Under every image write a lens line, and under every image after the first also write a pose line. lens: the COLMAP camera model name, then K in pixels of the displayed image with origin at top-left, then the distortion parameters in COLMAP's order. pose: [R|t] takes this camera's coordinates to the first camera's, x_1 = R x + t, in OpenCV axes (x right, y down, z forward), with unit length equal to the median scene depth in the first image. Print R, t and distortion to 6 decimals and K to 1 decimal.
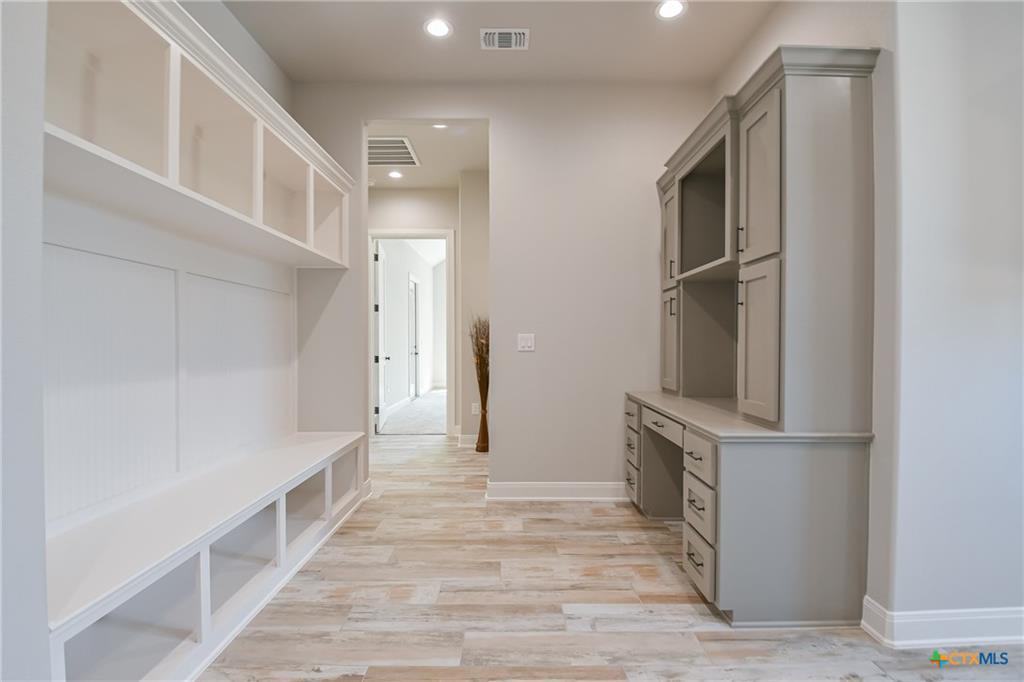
lens RADIAL K [[457.1, 0, 515.5], [0, 457.1, 341.2], [0, 0, 1]] dist [0.005396, -0.015932]
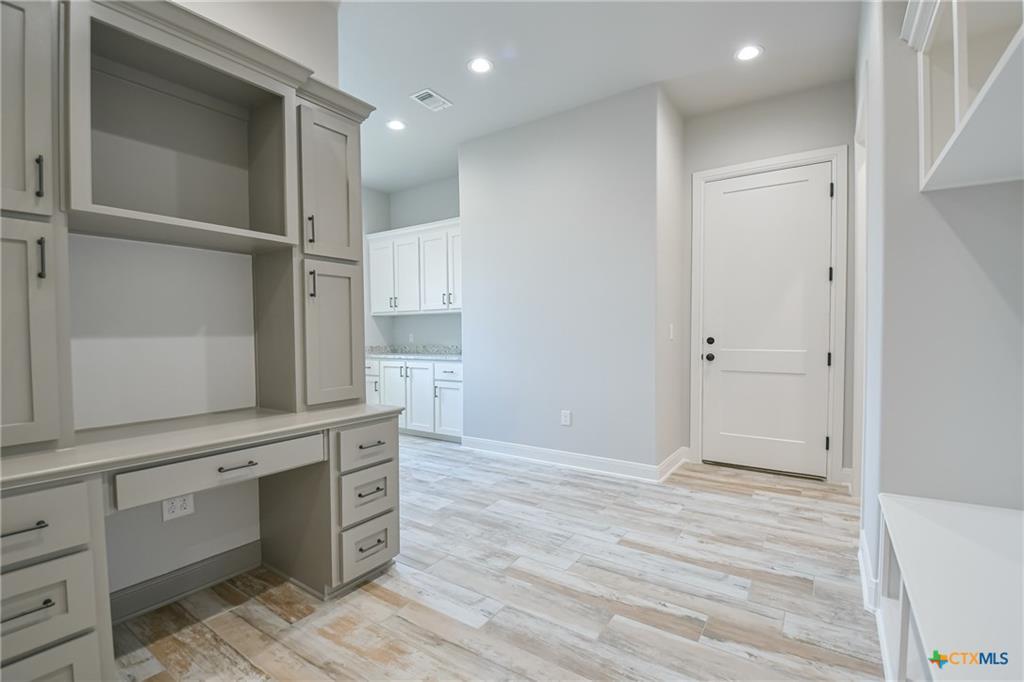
lens RADIAL K [[457.1, 0, 504.6], [0, 457.1, 345.1], [0, 0, 1]] dist [0.005396, -0.015932]
pose [[-0.812749, -0.010914, 0.582512, -0.408387], [0.005549, 0.999634, 0.026471, 0.001119], [-0.582587, 0.024746, -0.812391, 1.519802]]
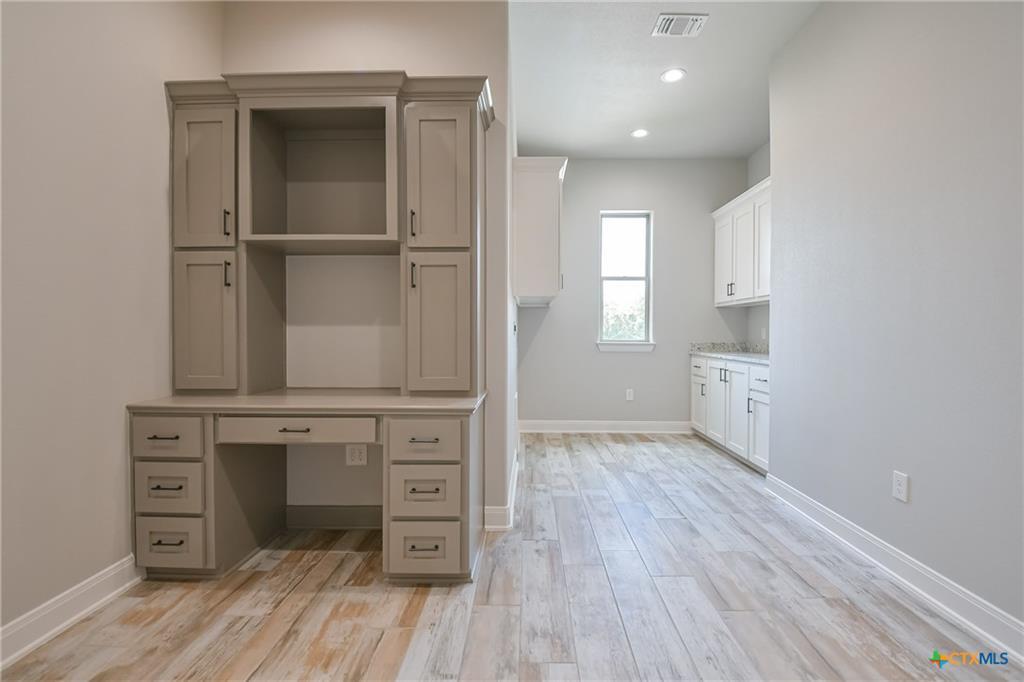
lens RADIAL K [[457.1, 0, 522.0], [0, 457.1, 333.7], [0, 0, 1]] dist [0.005396, -0.015932]
pose [[0.021212, -0.008799, 0.999736, -0.516638], [-0.004769, 0.999949, 0.008902, 0.014264], [-0.999764, -0.004957, 0.021169, 0.715388]]
